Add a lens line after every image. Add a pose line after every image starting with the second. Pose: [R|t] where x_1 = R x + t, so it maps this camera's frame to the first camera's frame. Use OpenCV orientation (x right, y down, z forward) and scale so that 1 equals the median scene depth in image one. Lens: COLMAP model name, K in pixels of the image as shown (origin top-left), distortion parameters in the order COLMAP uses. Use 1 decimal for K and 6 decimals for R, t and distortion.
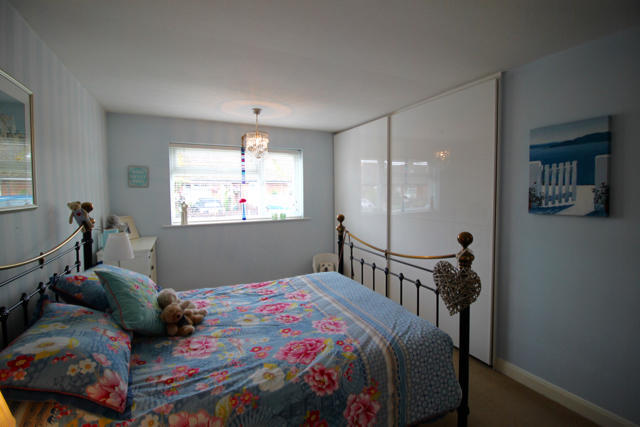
lens RADIAL K [[302.3, 0, 325.5], [0, 302.3, 208.9], [0, 0, 1]] dist [-0.006354, -0.000689]
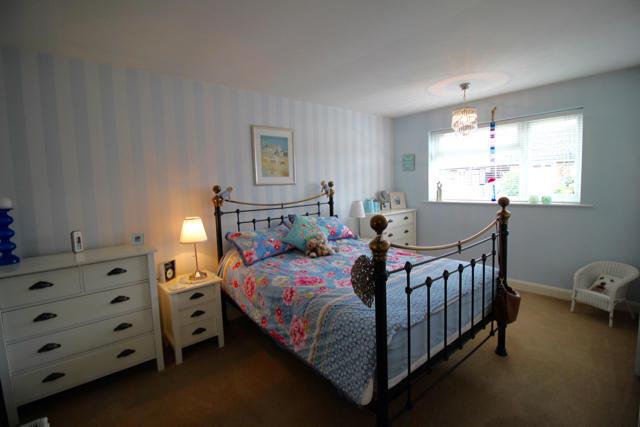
lens RADIAL K [[302.3, 0, 325.9], [0, 302.3, 211.6], [0, 0, 1]] dist [-0.006354, -0.000689]
pose [[0.235009, 0.094477, -0.967391, 0.631214], [-0.025380, 0.995522, 0.091059, -0.003413], [0.971662, 0.003153, 0.236354, 0.344015]]
